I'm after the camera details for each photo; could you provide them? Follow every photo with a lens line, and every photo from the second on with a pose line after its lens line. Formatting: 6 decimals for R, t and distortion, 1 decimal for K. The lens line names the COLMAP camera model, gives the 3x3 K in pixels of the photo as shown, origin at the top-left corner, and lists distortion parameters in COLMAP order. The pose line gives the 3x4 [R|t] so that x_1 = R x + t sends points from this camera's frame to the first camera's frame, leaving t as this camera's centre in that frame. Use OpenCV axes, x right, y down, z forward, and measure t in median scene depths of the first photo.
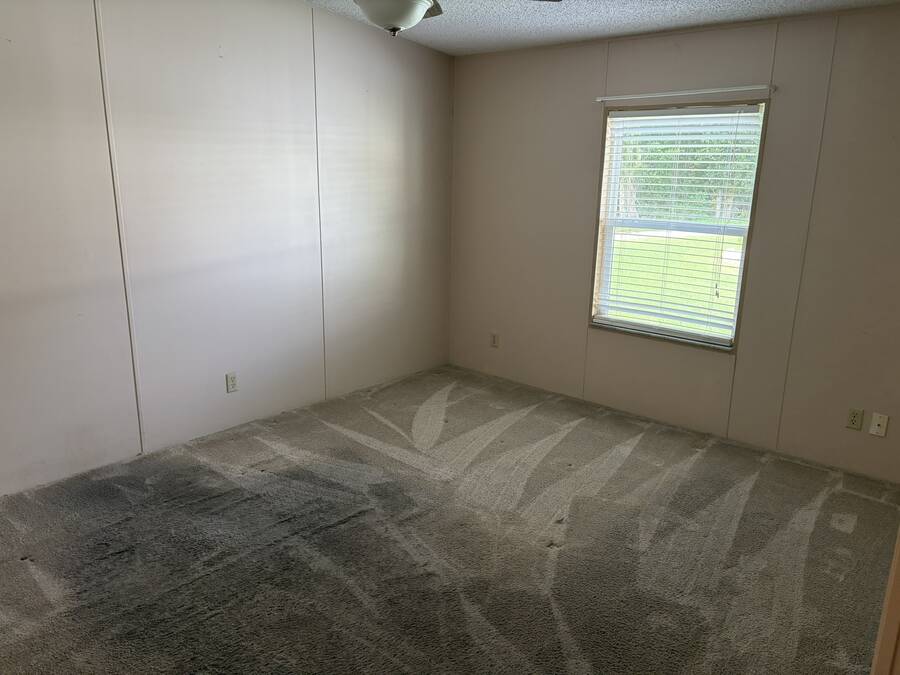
lens RADIAL K [[675.8, 0, 446.2], [0, 675.8, 336.9], [0, 0, 1]] dist [0.060539, -0.056899]
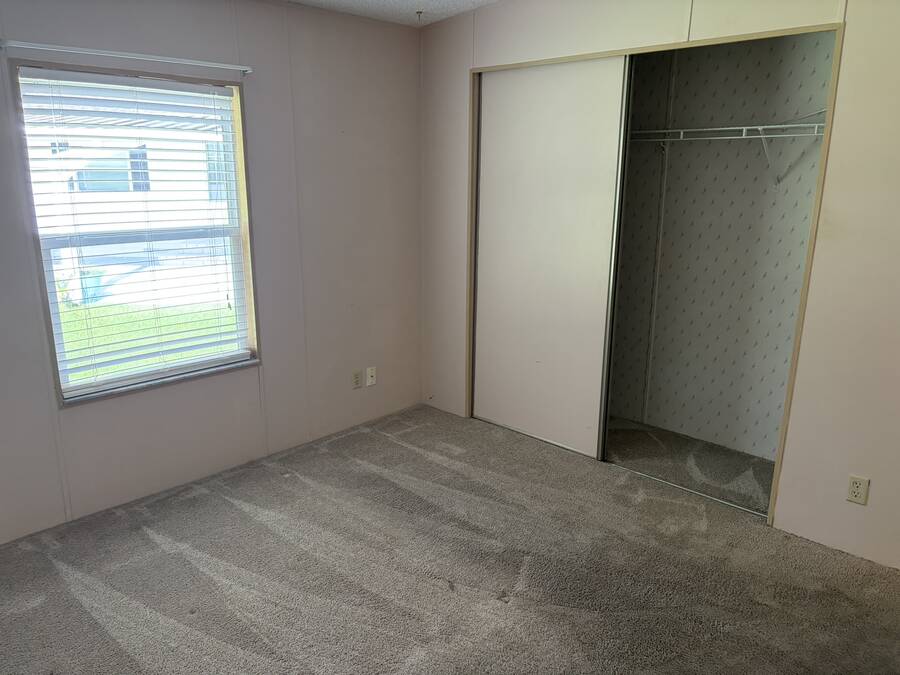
lens RADIAL K [[675.8, 0, 446.5], [0, 675.8, 338.7], [0, 0, 1]] dist [0.060539, -0.056899]
pose [[0.046947, -0.263105, 0.963624, -0.457939], [0.237173, 0.940037, 0.245110, -0.181594], [-0.970332, 0.217038, 0.106533, 0.695598]]
